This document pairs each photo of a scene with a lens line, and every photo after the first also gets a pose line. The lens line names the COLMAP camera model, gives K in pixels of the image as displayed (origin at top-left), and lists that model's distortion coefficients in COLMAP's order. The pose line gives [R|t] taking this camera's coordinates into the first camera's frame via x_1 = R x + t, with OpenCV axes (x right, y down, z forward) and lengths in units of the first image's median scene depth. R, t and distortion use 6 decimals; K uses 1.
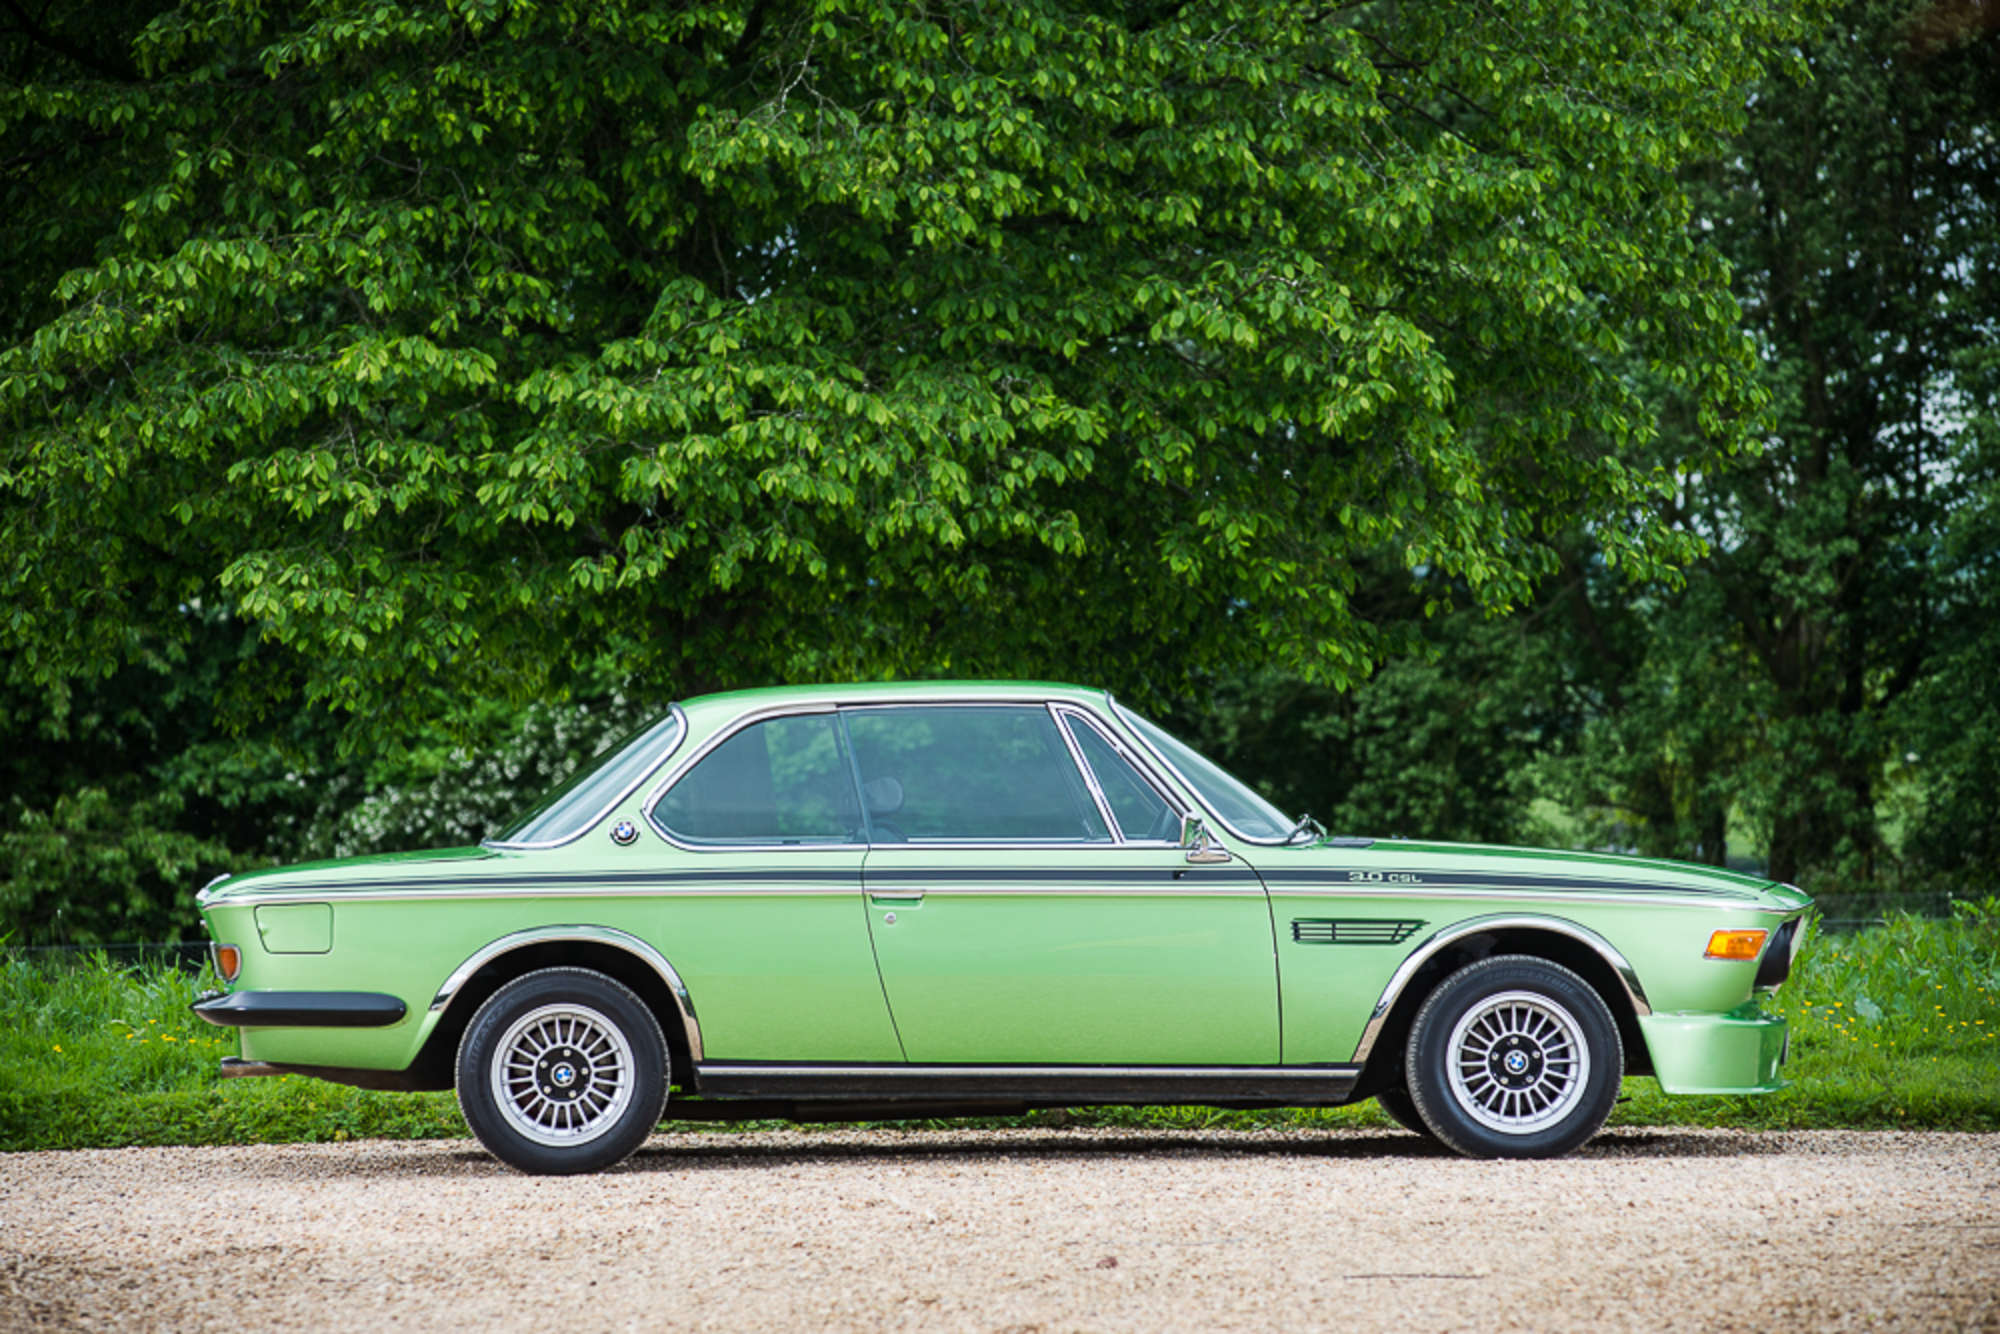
lens RADIAL K [[8714.3, 0, 1000.0], [0, 8714.3, 667.0], [0, 0, 1]] dist [0.945844, -2.260804]
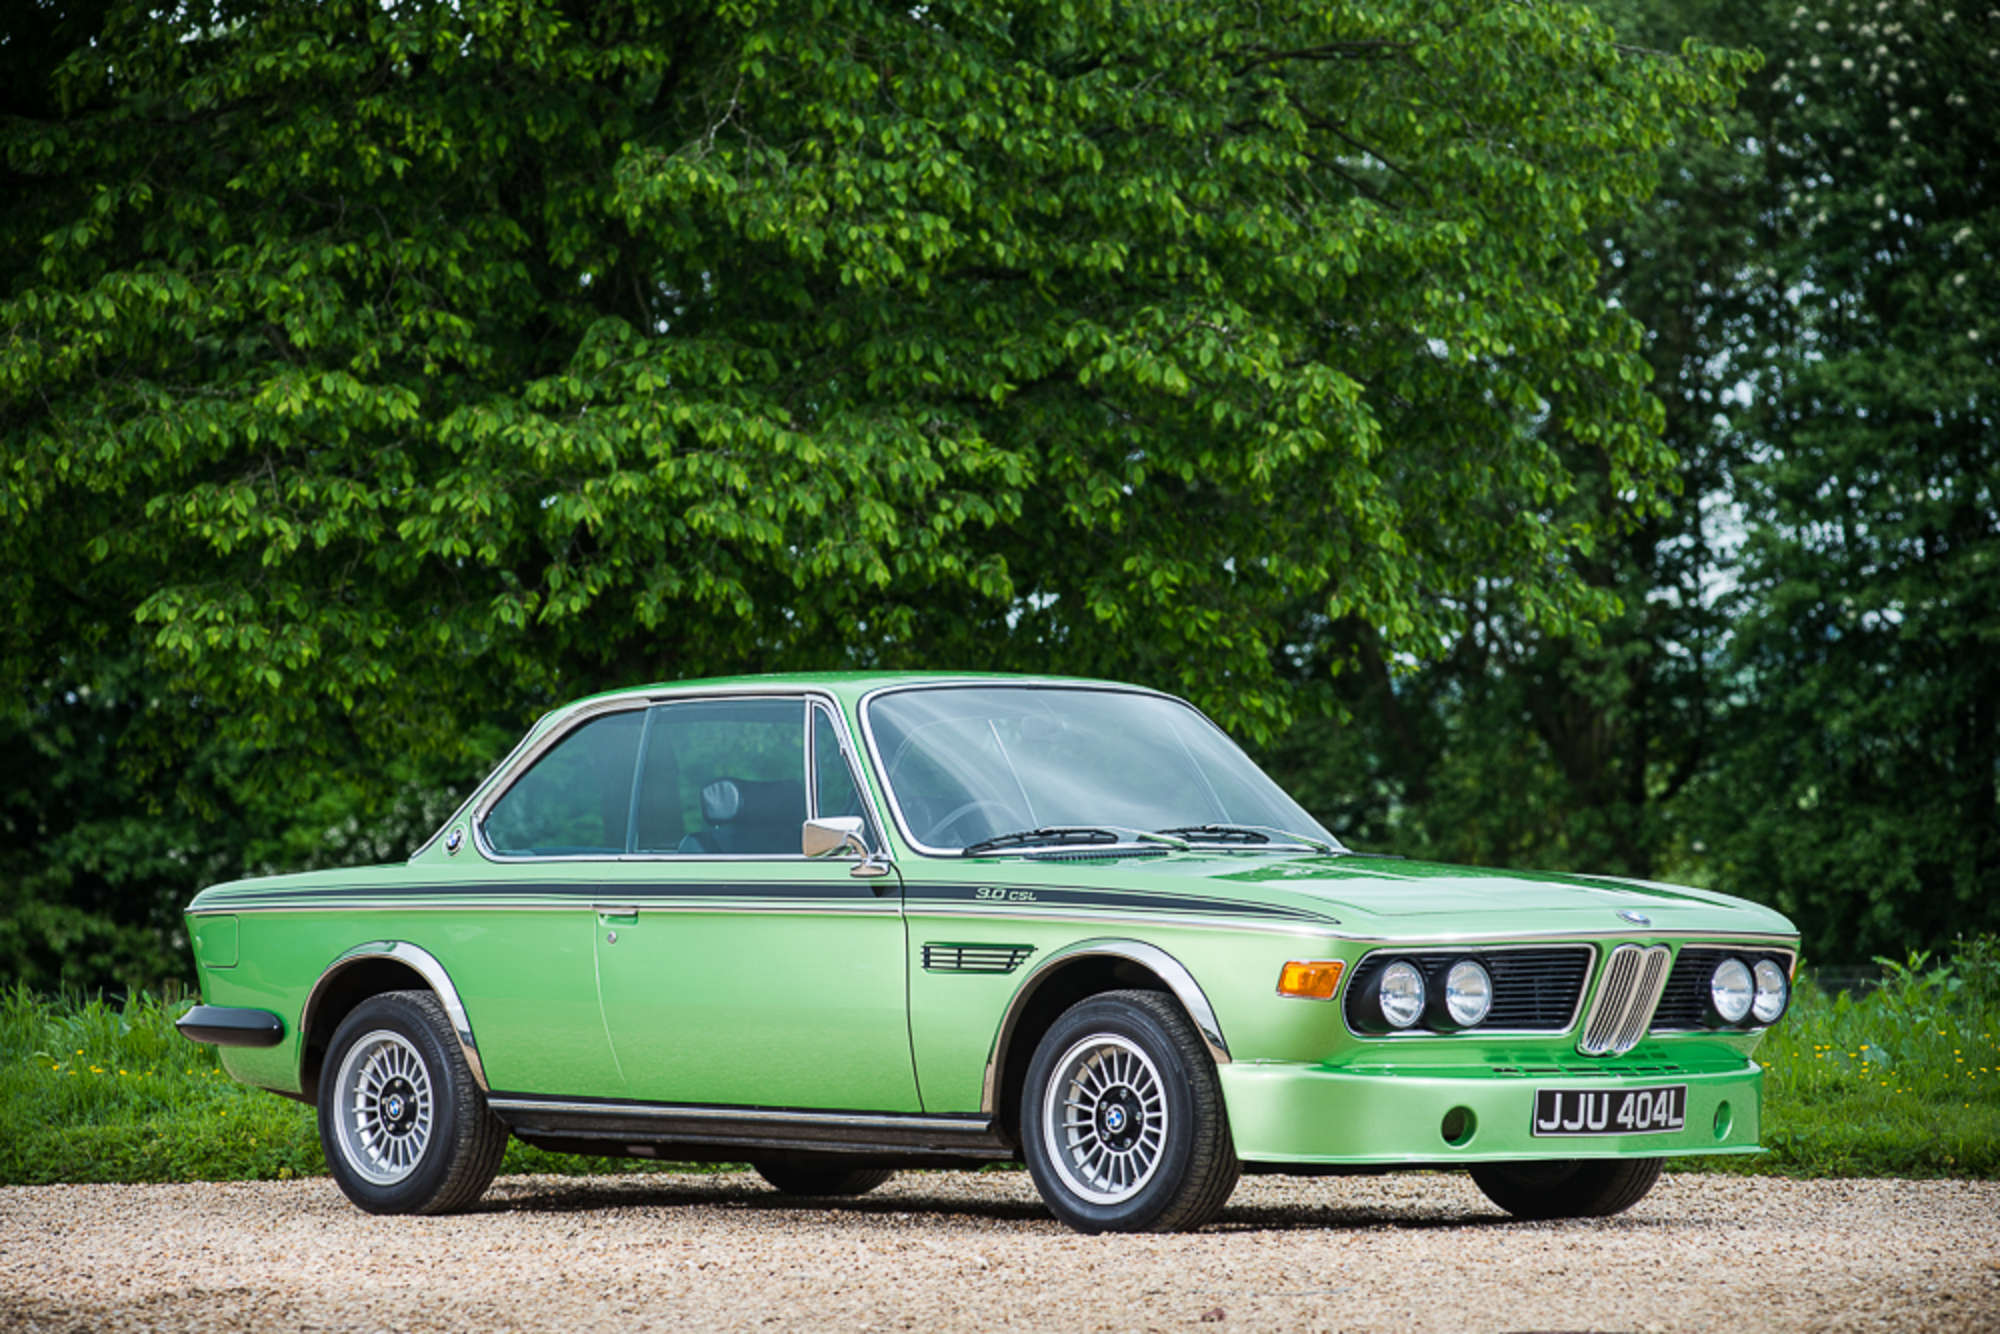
lens RADIAL K [[7817.1, 0, 1035.0], [0, 7817.1, 639.2], [0, 0, 1]] dist [0.760087, -9.254574]
pose [[0.999499, 0.009329, 0.030242, -0.014424], [-0.008774, 0.999792, -0.018435, 0.007956], [-0.030407, 0.018161, 0.999373, 0.113192]]
